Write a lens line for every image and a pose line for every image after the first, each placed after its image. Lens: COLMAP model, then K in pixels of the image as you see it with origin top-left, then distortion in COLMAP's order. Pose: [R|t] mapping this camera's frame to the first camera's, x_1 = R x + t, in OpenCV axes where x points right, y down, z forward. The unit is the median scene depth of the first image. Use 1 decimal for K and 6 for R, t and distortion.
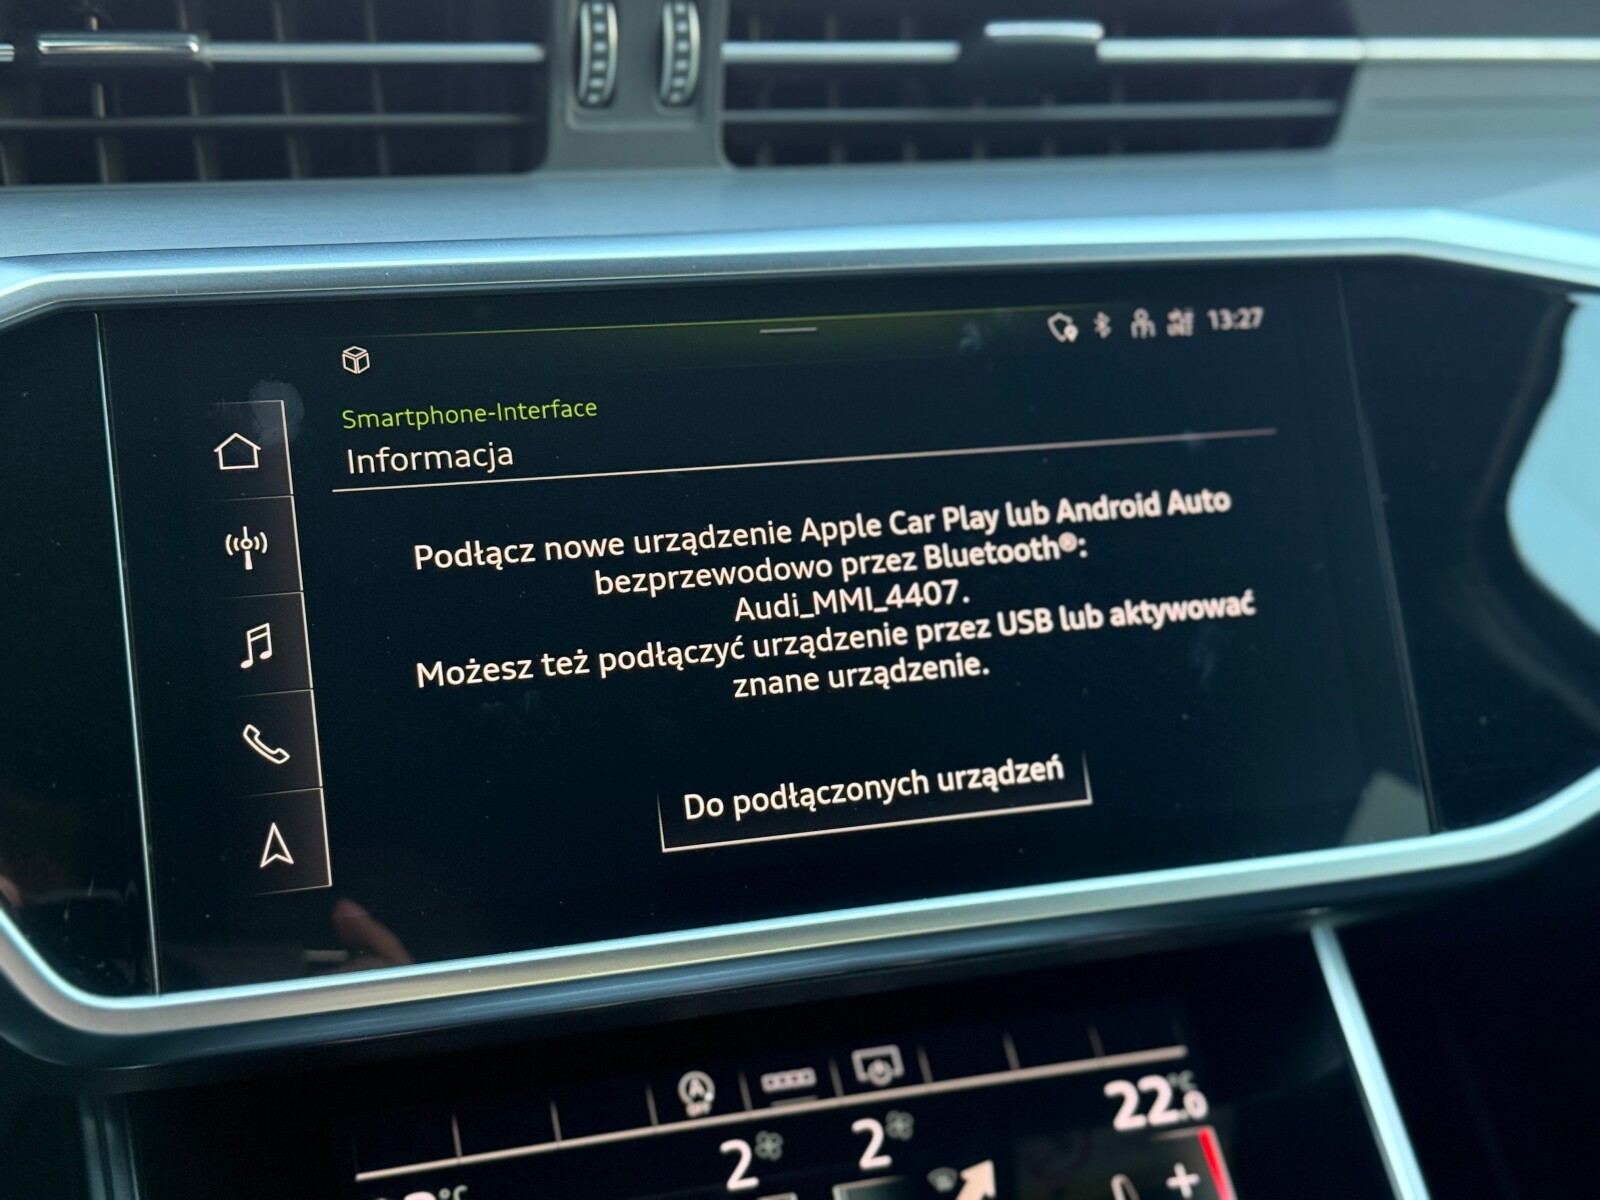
lens RADIAL K [[2326.3, 0, 803.0], [0, 2326.3, 608.0], [0, 0, 1]] dist [0.153766, -0.119908]
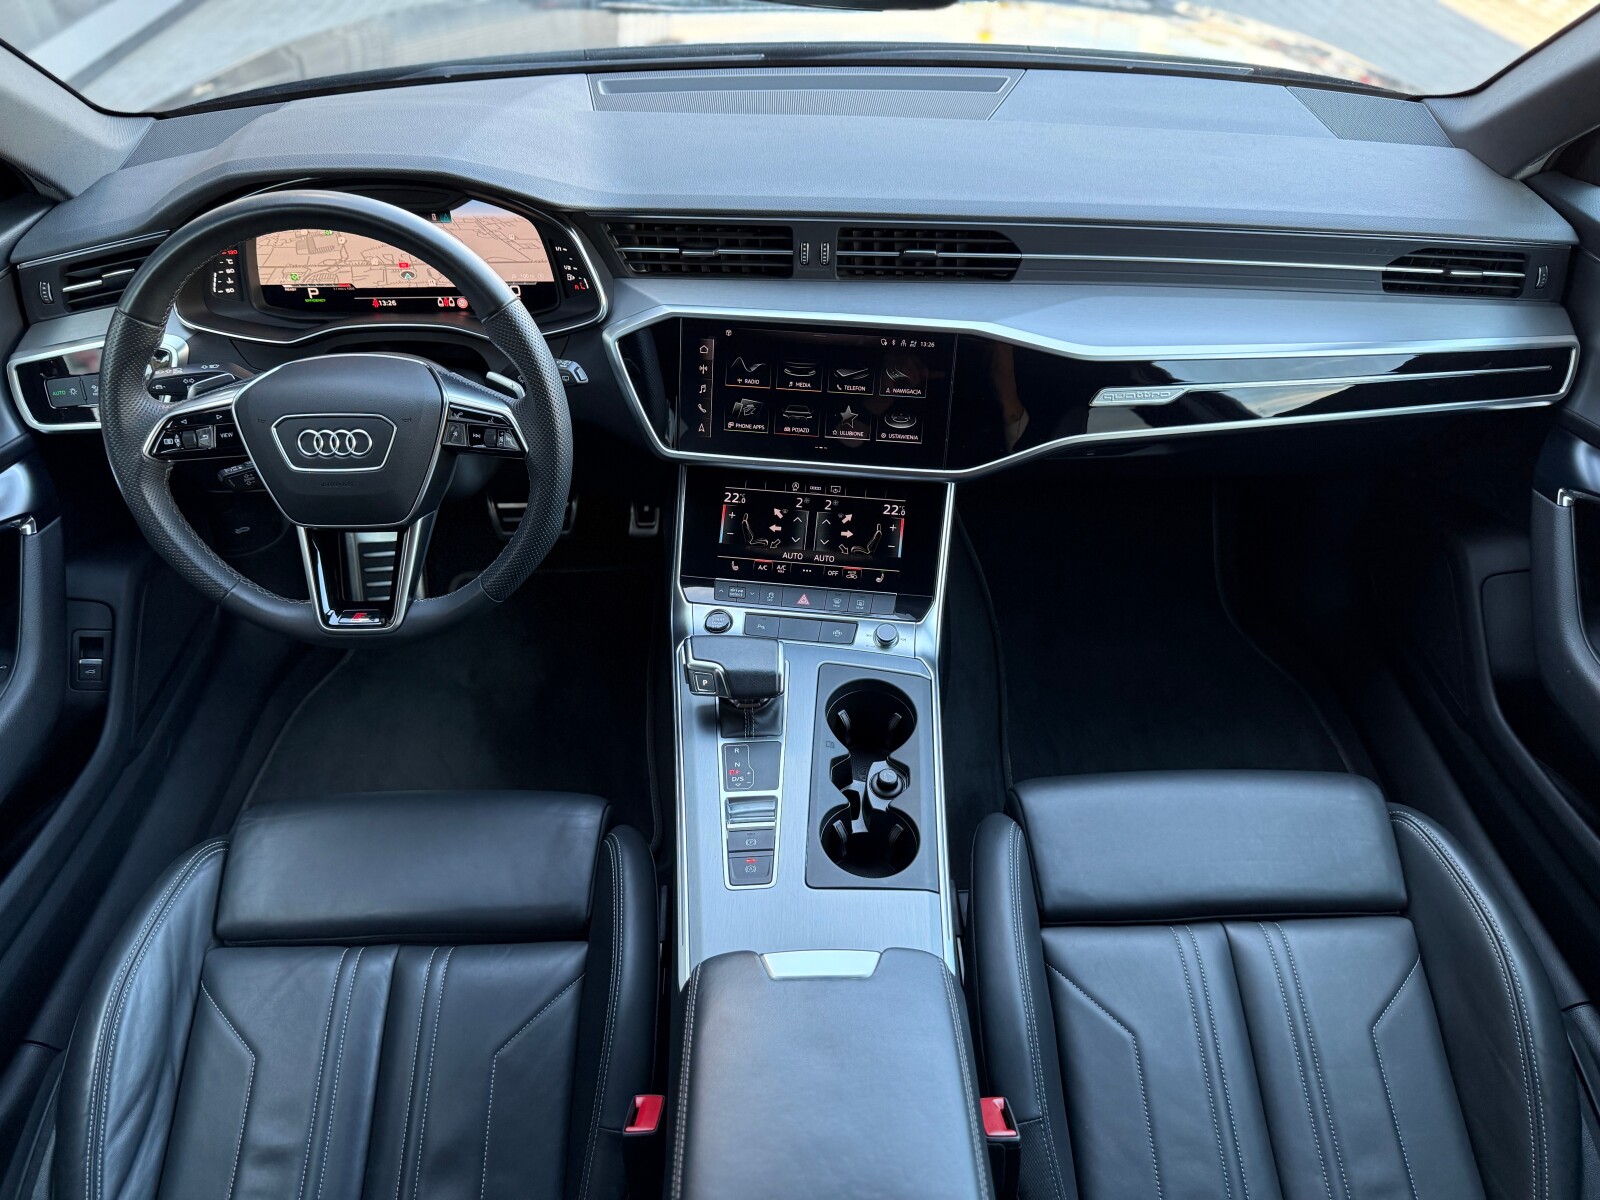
lens RADIAL K [[1126.1, 0, 800.1], [0, 1126.1, 606.4], [0, 0, 1]] dist [0.151719, -0.332616]
pose [[0.896979, 0.269176, -0.350675, 0.834215], [-0.113753, 0.907078, 0.405303, -0.504918], [0.427187, -0.323658, 0.844249, -1.021588]]
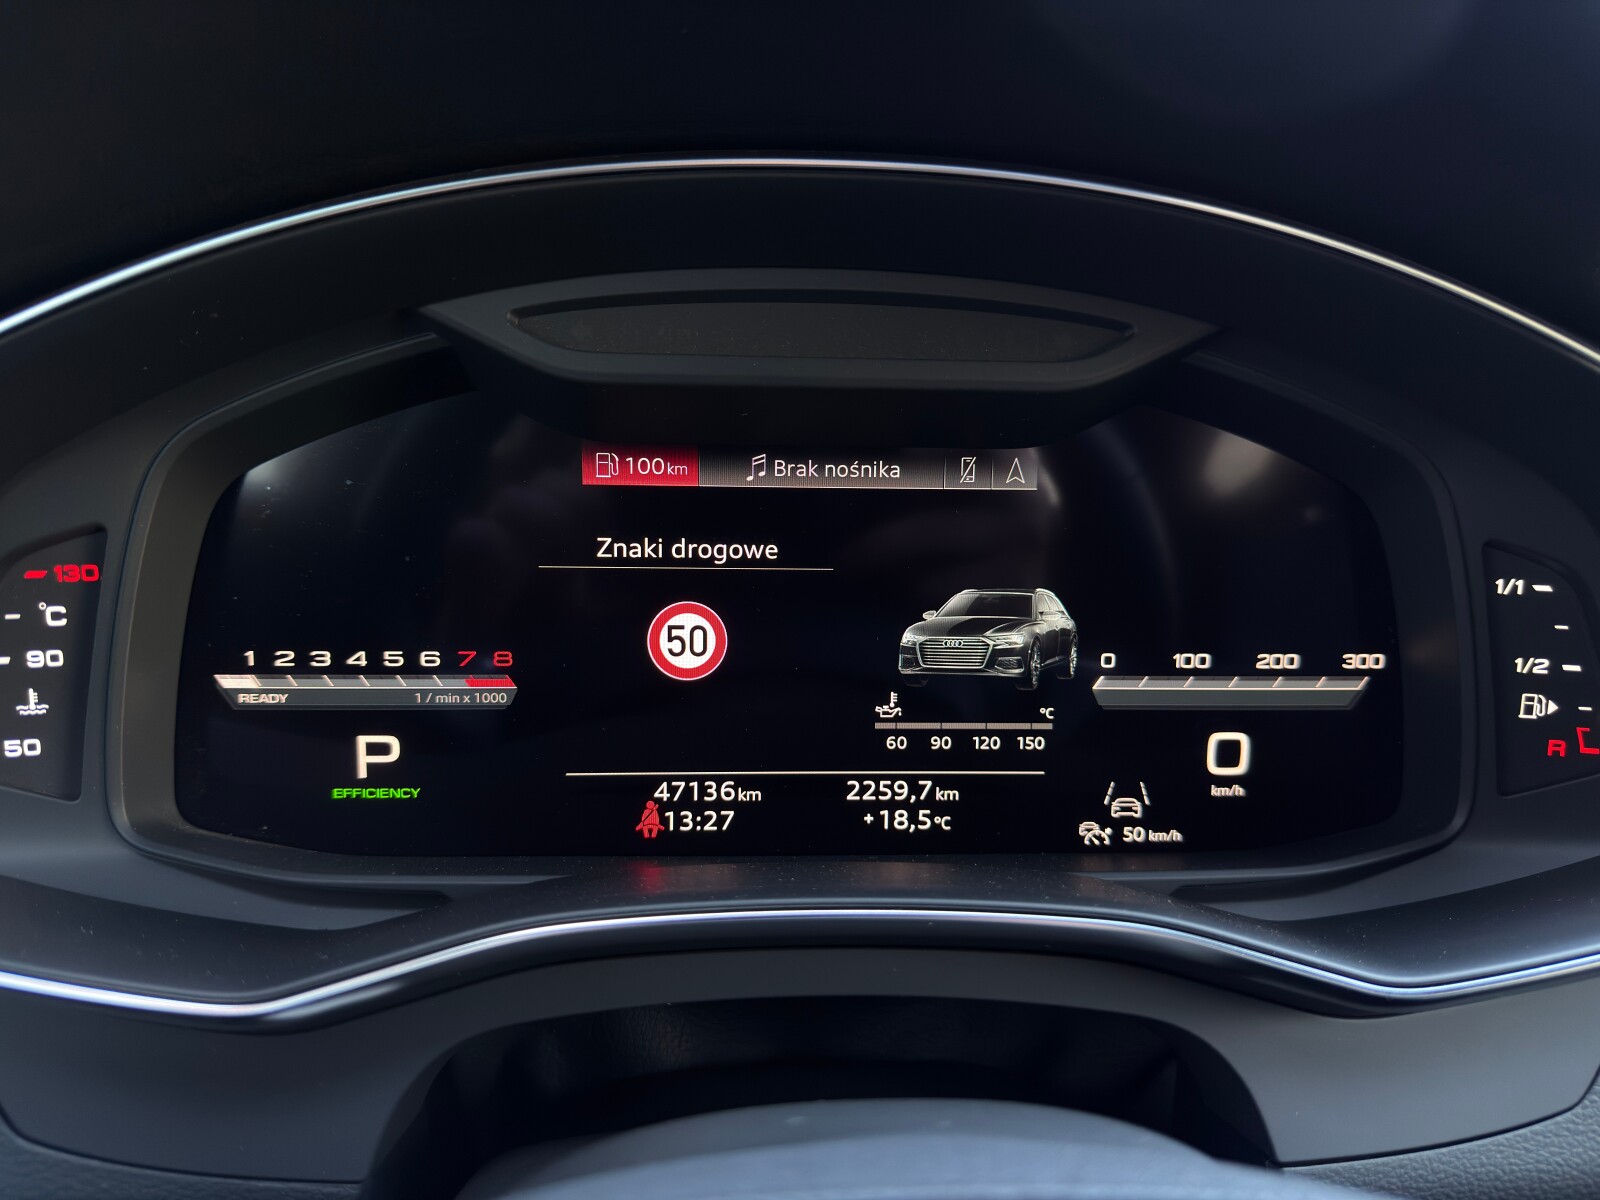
lens RADIAL K [[1140.0, 0, 798.3], [0, 1140.0, 605.2], [0, 0, 1]] dist [0.098032, -0.208631]
pose [[0.913493, 0.082696, -0.398361, -0.600143], [-0.123189, 0.989384, -0.077101, -0.103640], [0.387756, 0.119505, 0.913982, 0.242490]]
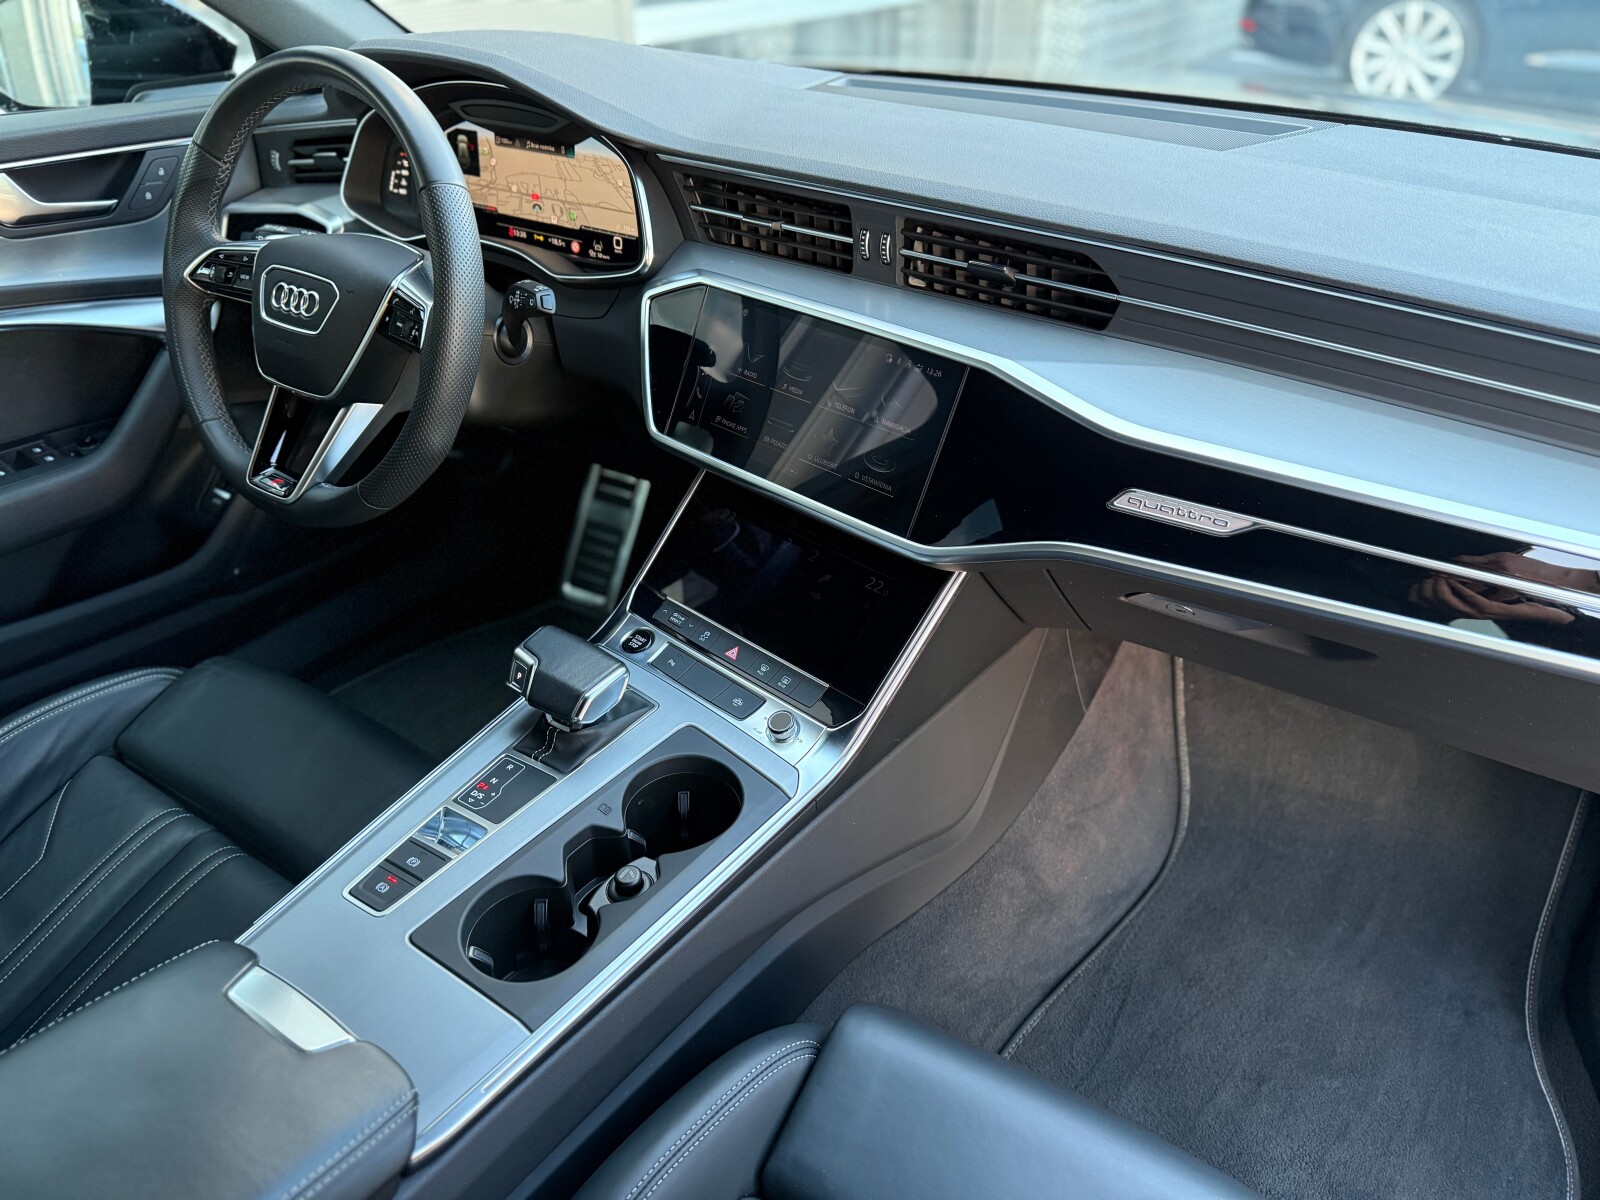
lens RADIAL K [[1128.0, 0, 820.3], [0, 1128.0, 622.2], [0, 0, 1]] dist [-0.029110, 0.002368]
pose [[0.486409, 0.465927, -0.739133, 1.403181], [-0.272176, 0.884659, 0.378548, -0.356521], [0.830257, 0.017045, 0.557121, 0.012584]]
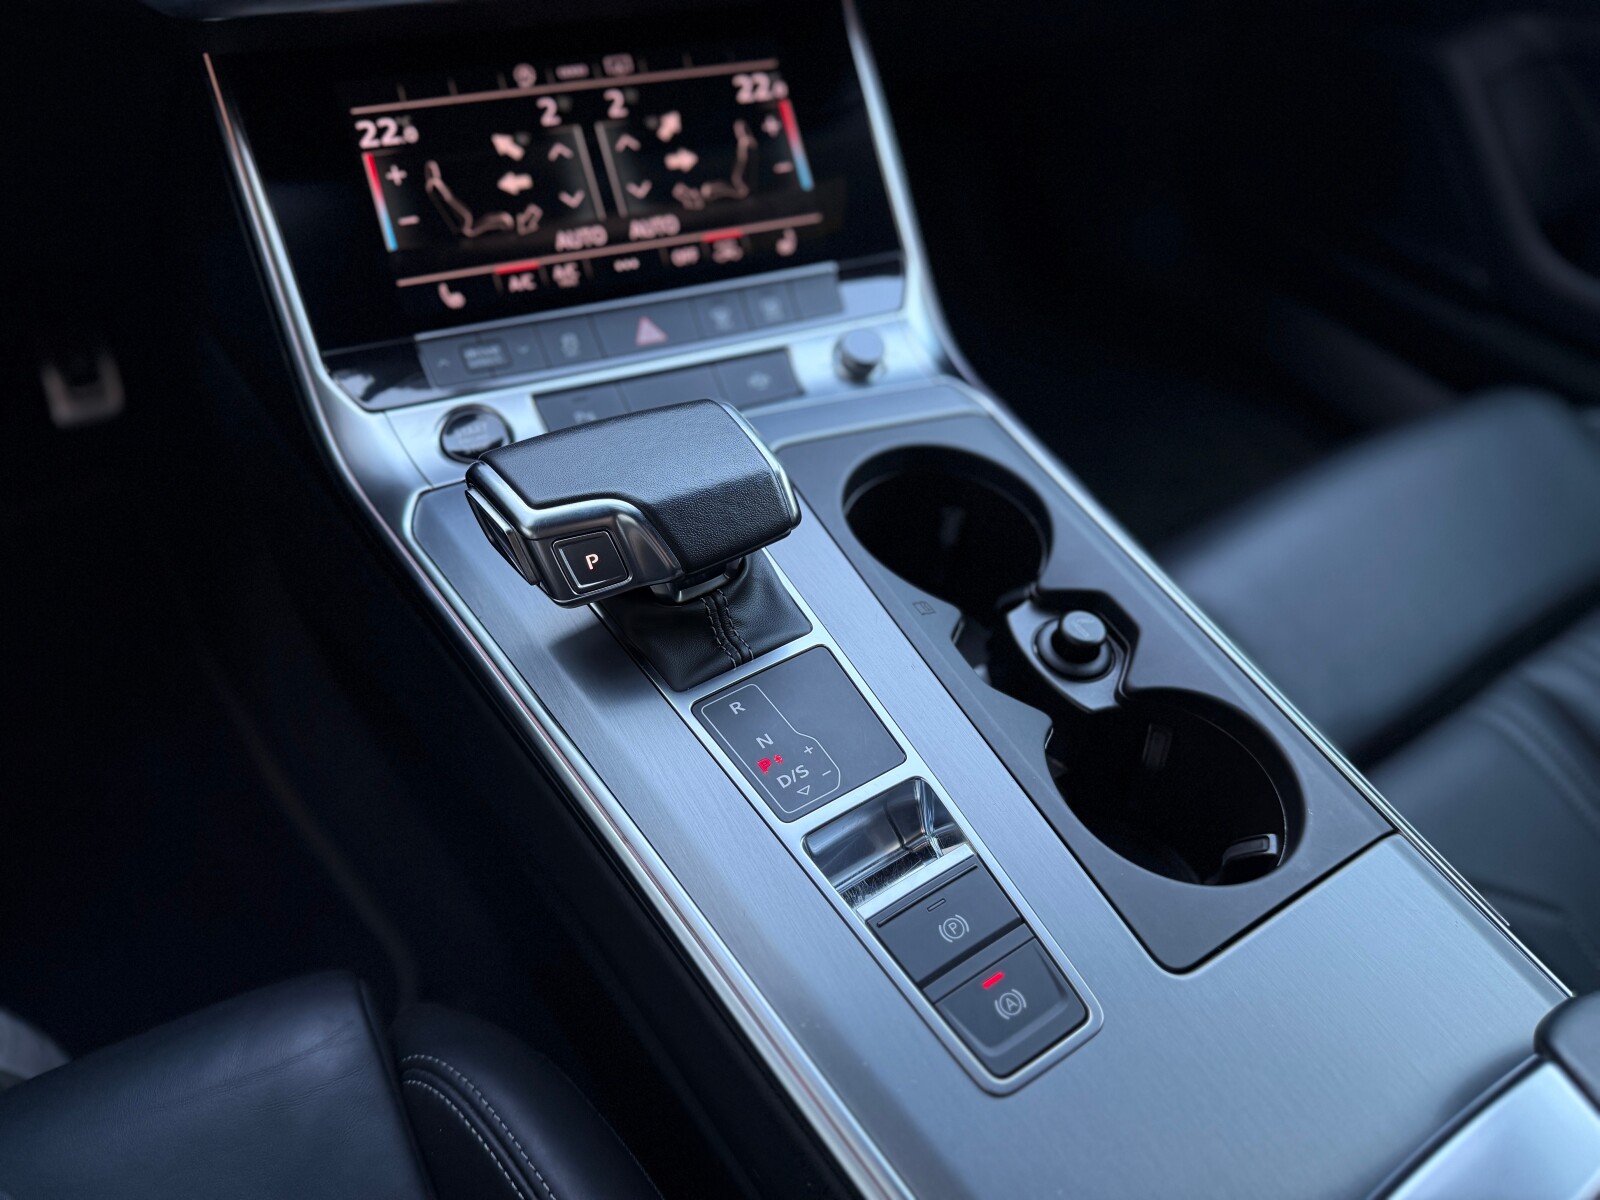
lens RADIAL K [[1147.8, 0, 800.0], [0, 1147.8, 600.0], [0, 0, 1]] dist [0.123638, -0.301621]
pose [[0.994231, -0.045843, 0.096973, 0.069925], [-0.003731, 0.888743, 0.458390, 0.148748], [-0.107198, -0.456108, 0.883445, -0.093112]]
